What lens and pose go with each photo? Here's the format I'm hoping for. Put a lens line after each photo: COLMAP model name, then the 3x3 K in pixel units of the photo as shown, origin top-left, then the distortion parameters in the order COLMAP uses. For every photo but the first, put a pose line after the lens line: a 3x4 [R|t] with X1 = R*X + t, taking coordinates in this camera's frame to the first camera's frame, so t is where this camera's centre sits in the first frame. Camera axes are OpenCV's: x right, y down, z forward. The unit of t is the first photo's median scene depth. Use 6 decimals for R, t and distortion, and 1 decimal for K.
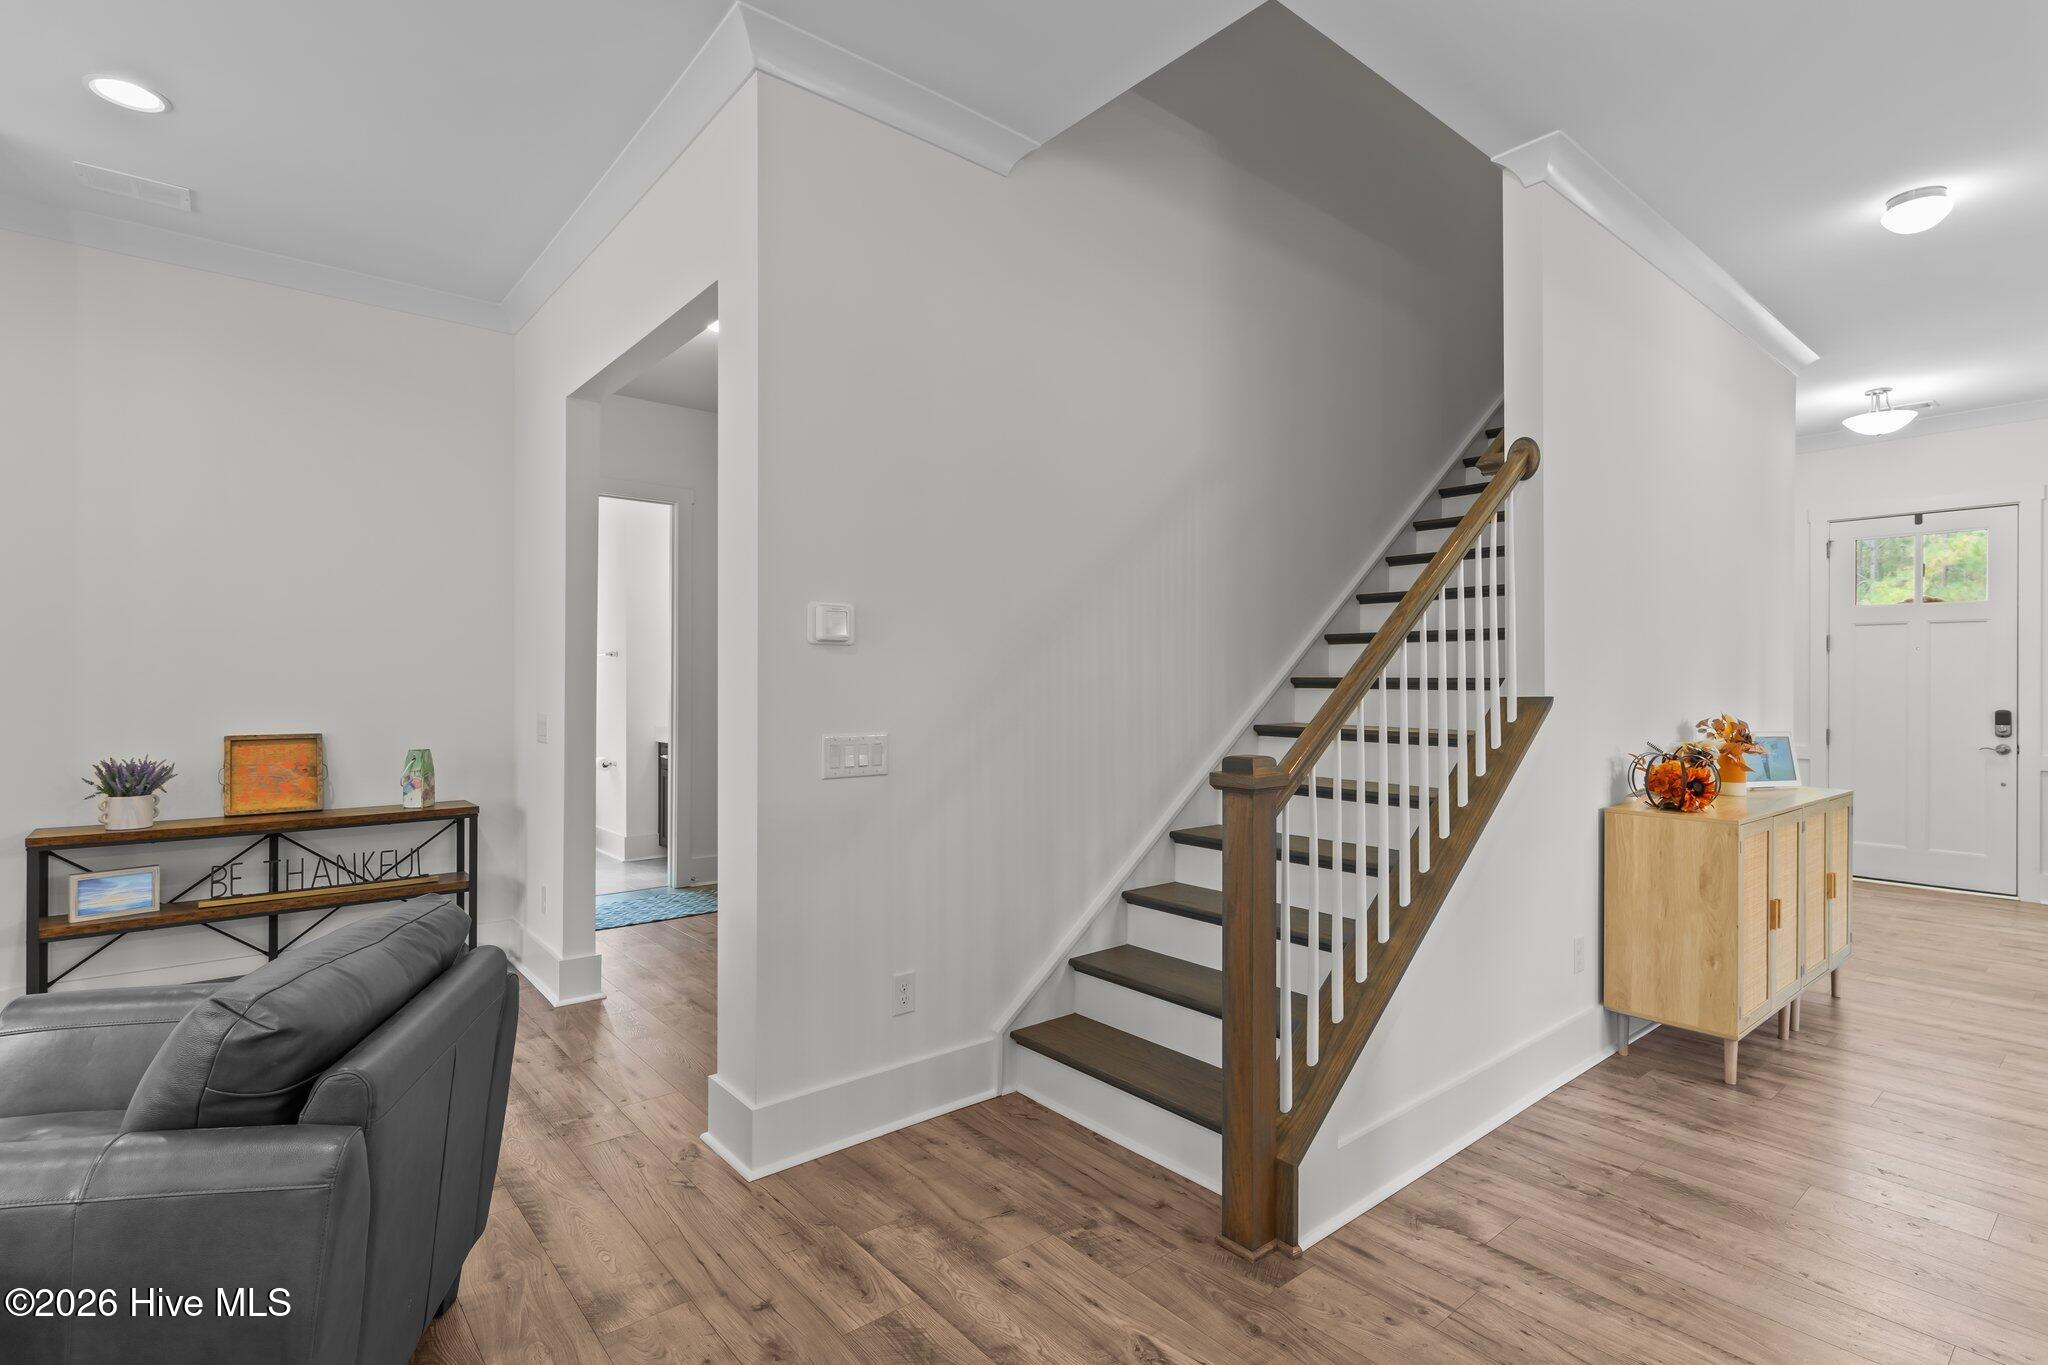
lens RADIAL K [[985.3, 0, 1016.1], [0, 985.3, 680.6], [0, 0, 1]] dist [0.001533, 0.000973]
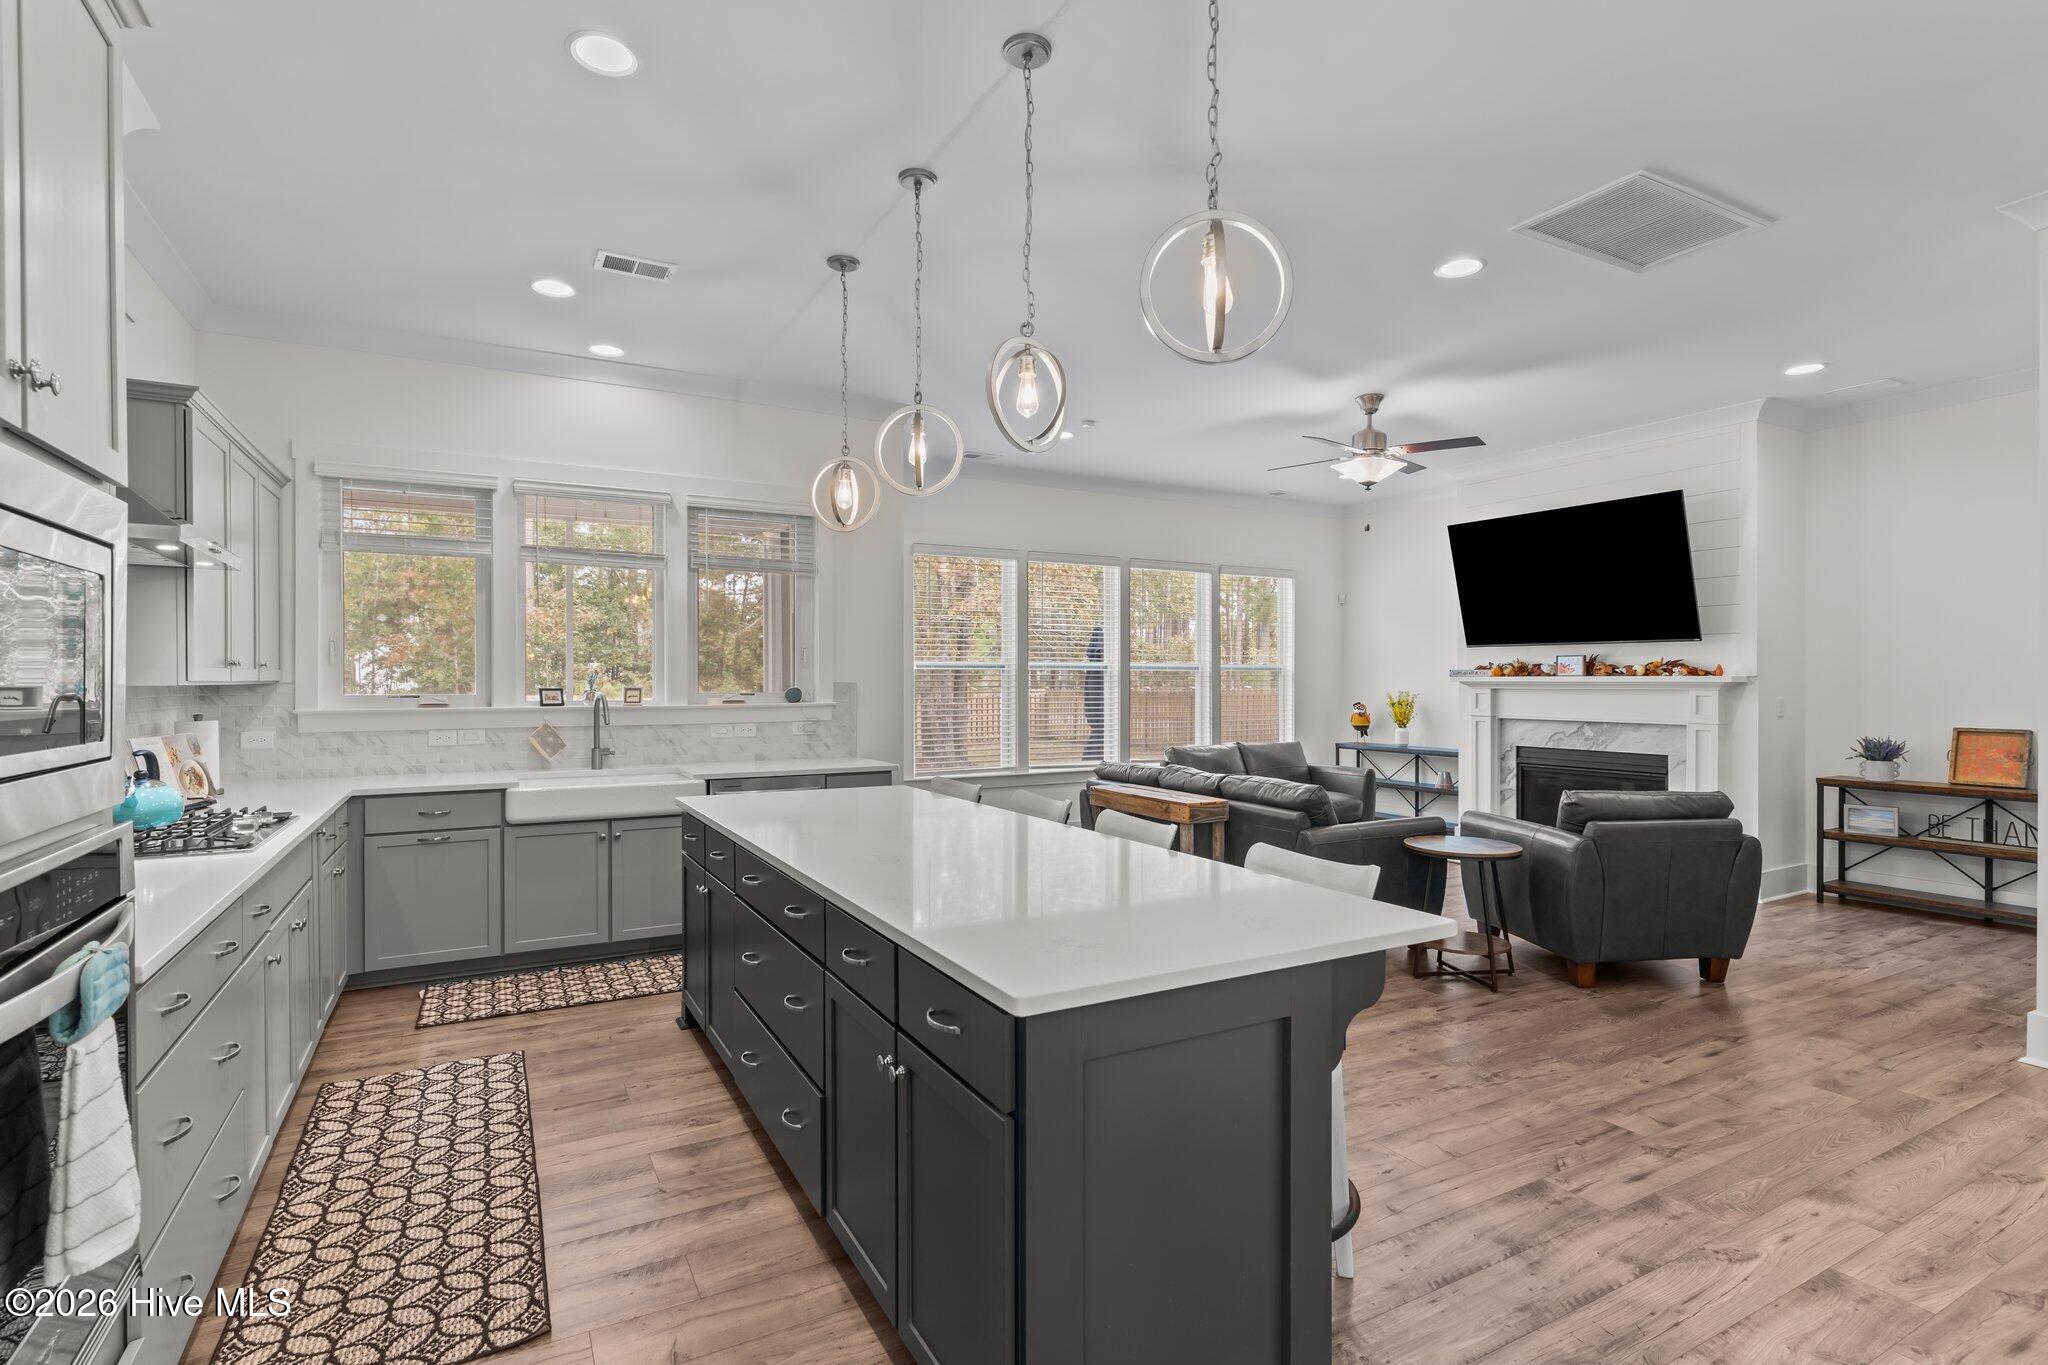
lens RADIAL K [[981.2, 0, 1014.9], [0, 981.2, 691.6], [0, 0, 1]] dist [0.003047, 0.000542]
pose [[-0.192557, 0.009319, -0.981241, 0.950890], [-0.000693, 0.999953, 0.009633, -0.010060], [0.981285, 0.002535, -0.192542, -0.070385]]
